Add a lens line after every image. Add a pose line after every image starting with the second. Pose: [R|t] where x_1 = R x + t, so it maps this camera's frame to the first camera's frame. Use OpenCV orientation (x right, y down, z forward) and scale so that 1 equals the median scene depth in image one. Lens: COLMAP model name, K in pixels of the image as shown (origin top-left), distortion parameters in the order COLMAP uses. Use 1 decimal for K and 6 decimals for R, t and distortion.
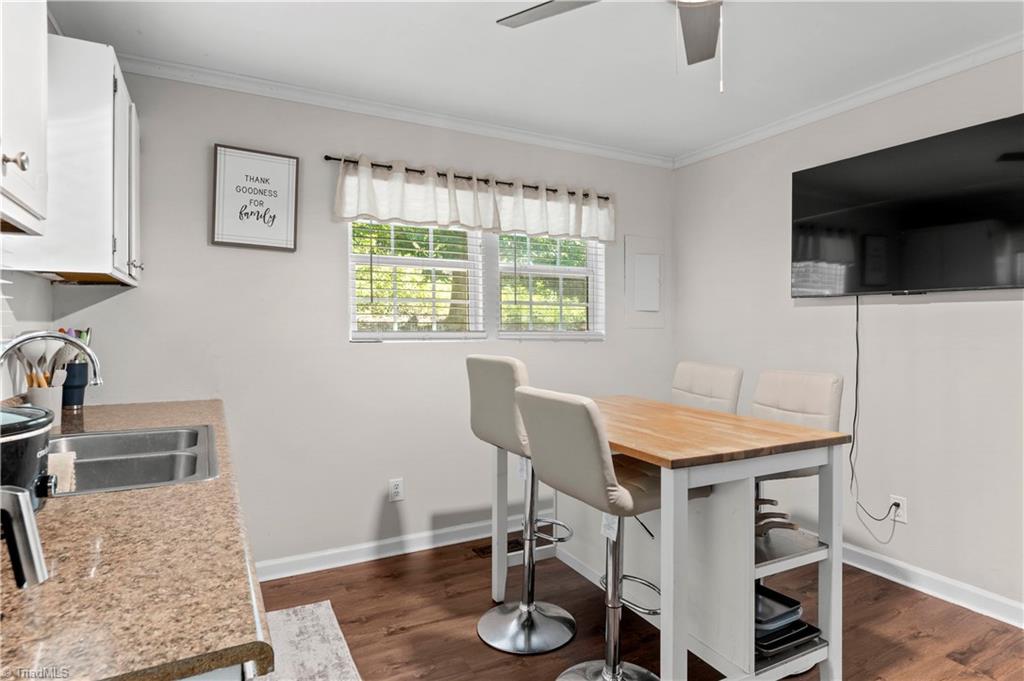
lens RADIAL K [[573.3, 0, 527.8], [0, 573.3, 344.1], [0, 0, 1]] dist [0.000709, 0.000065]
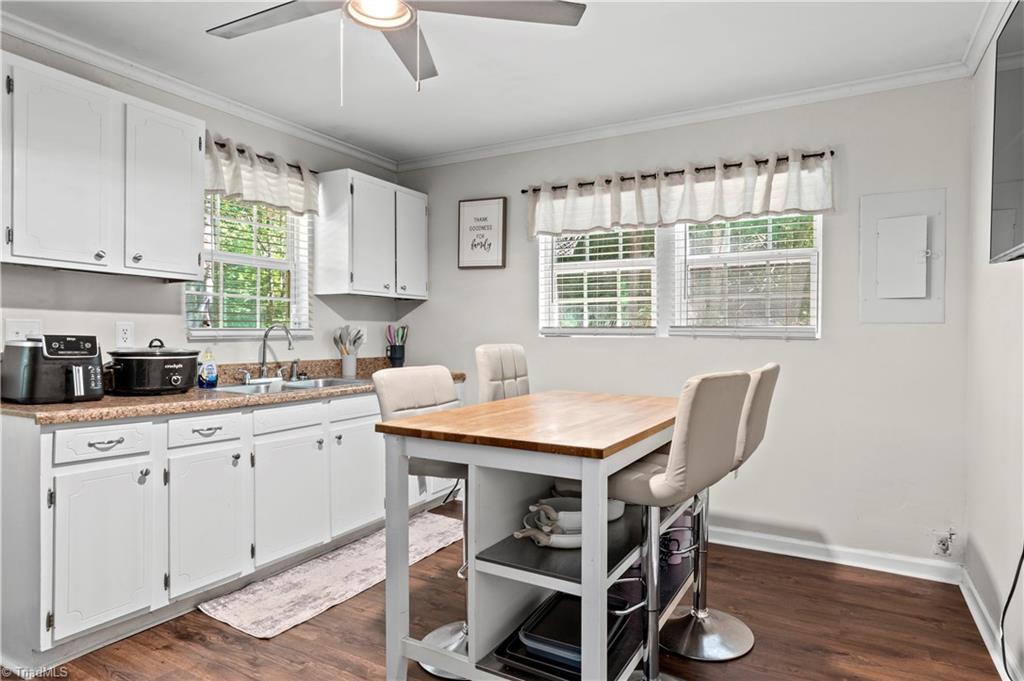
lens RADIAL K [[573.3, 0, 527.8], [0, 573.3, 344.1], [0, 0, 1]] dist [0.000709, 0.000065]
pose [[0.544228, 0.014466, -0.838813, 0.707862], [-0.026261, 0.999655, 0.000201, 0.013870], [0.838527, 0.021918, 0.544420, 0.309520]]
